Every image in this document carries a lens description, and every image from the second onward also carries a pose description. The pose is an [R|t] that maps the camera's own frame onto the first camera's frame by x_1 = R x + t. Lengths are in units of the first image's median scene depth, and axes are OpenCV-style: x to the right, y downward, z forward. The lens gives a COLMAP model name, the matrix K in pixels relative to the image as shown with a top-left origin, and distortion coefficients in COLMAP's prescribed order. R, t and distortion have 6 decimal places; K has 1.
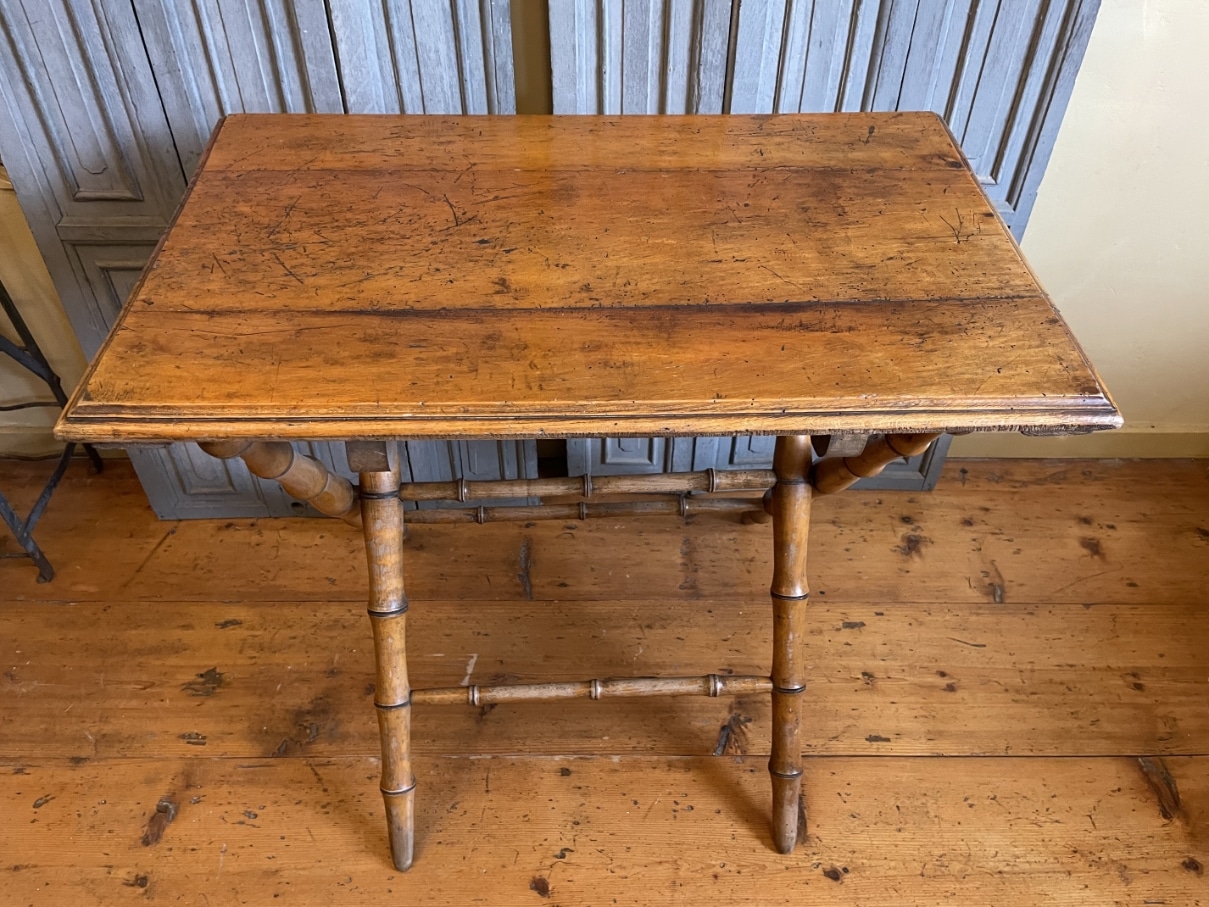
lens RADIAL K [[926.4, 0, 612.0], [0, 926.4, 454.7], [0, 0, 1]] dist [0.083438, -0.123709]
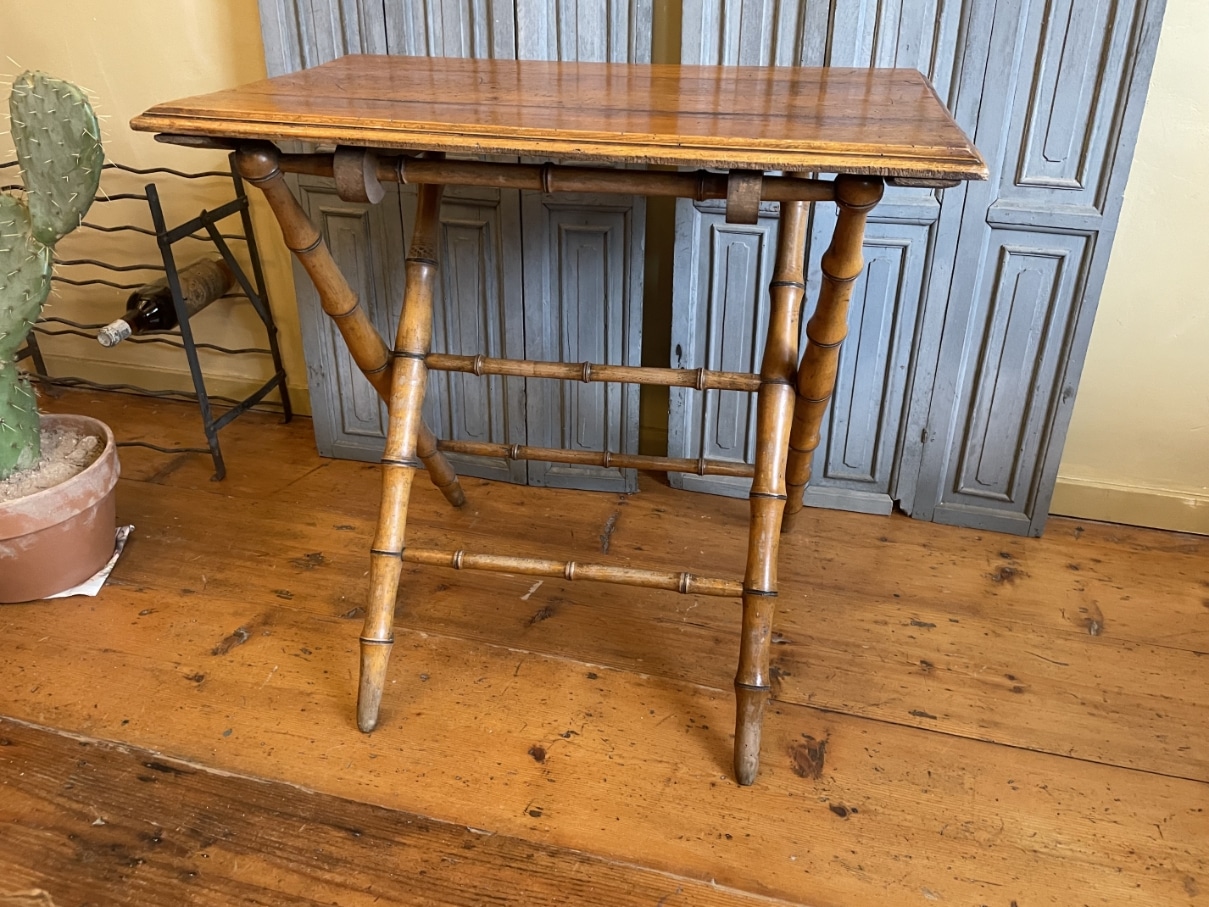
lens RADIAL K [[922.5, 0, 615.4], [0, 922.5, 436.1], [0, 0, 1]] dist [0.089394, -0.127200]
pose [[0.961946, 0.117627, -0.246623, 0.184344], [-0.184942, 0.944709, -0.270779, 0.346561], [0.201136, 0.306086, 0.930514, -0.013022]]
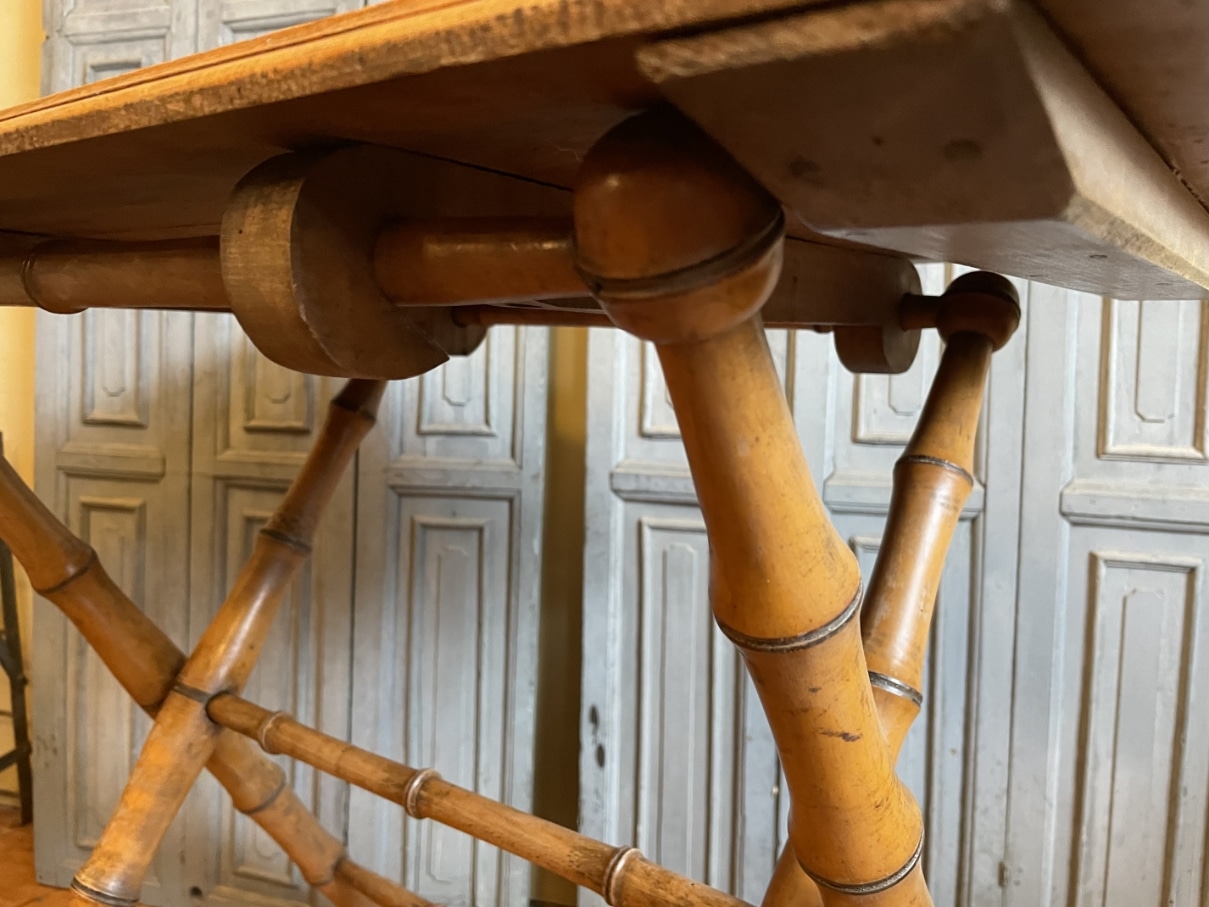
lens RADIAL K [[935.3, 0, 615.5], [0, 935.3, 448.0], [0, 0, 1]] dist [0.083744, -0.138267]
pose [[0.960803, 0.030496, -0.275551, 0.176994], [-0.198635, 0.769089, -0.607491, 0.195676], [0.193397, 0.638413, 0.745001, 0.378725]]
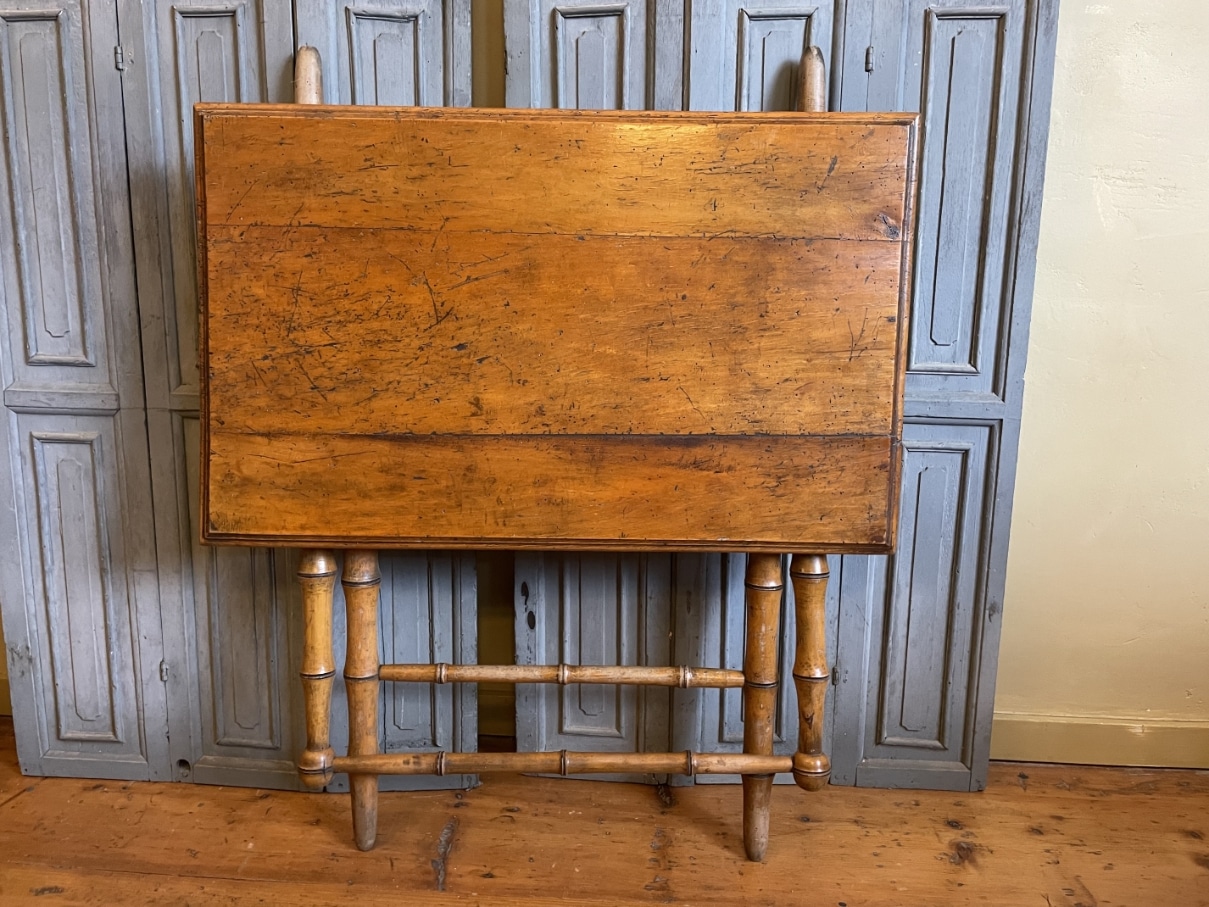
lens RADIAL K [[925.2, 0, 597.4], [0, 925.2, 432.4], [0, 0, 1]] dist [0.069168, -0.103385]
pose [[0.996777, 0.014805, -0.078839, 0.099504], [-0.053594, 0.854184, -0.517201, 0.248588], [0.059685, 0.519759, 0.852225, 0.204827]]
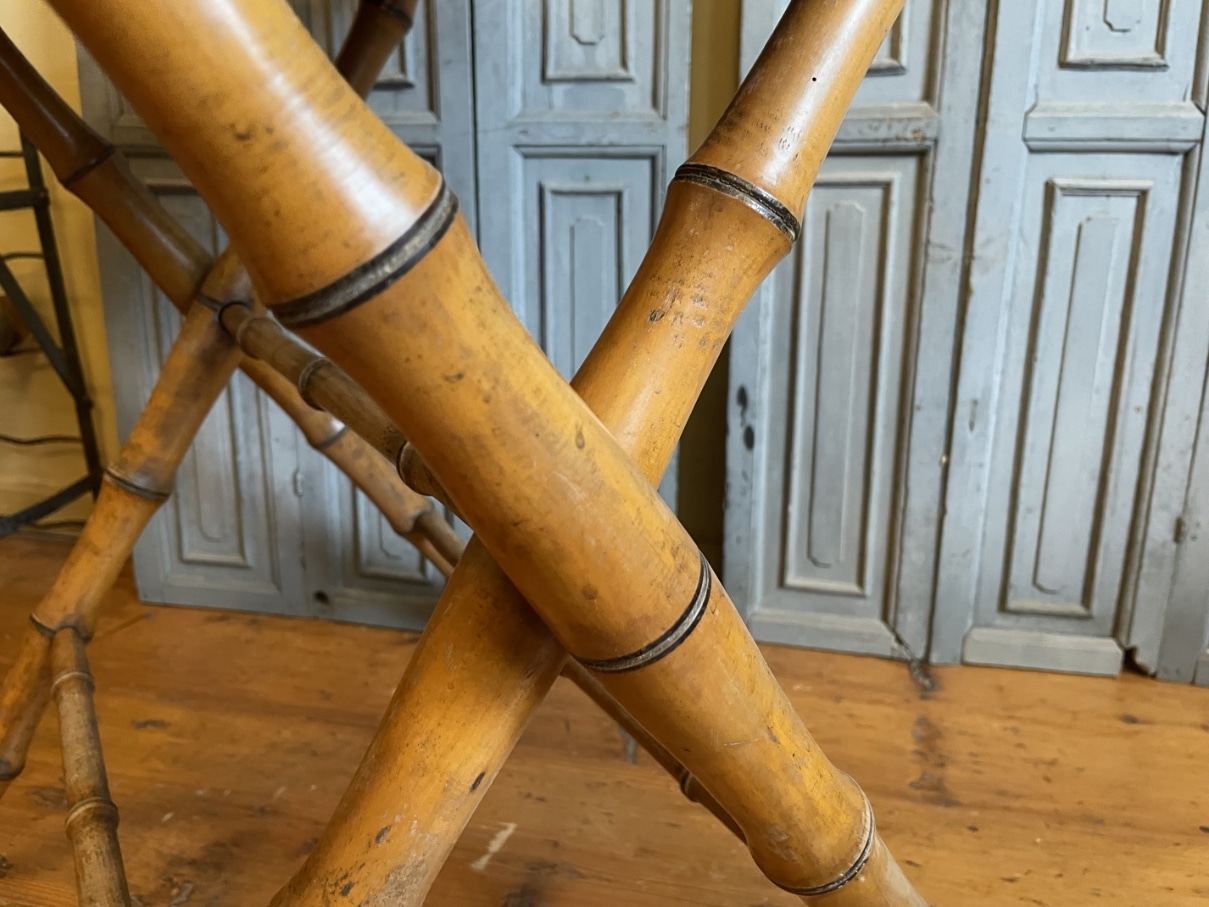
lens RADIAL K [[937.5, 0, 608.7], [0, 937.5, 439.0], [0, 0, 1]] dist [0.072133, -0.124299]
pose [[0.971878, 0.054704, -0.229042, 0.020539], [-0.154308, 0.882663, -0.443954, 0.265905], [0.177881, 0.466812, 0.866282, 0.460042]]
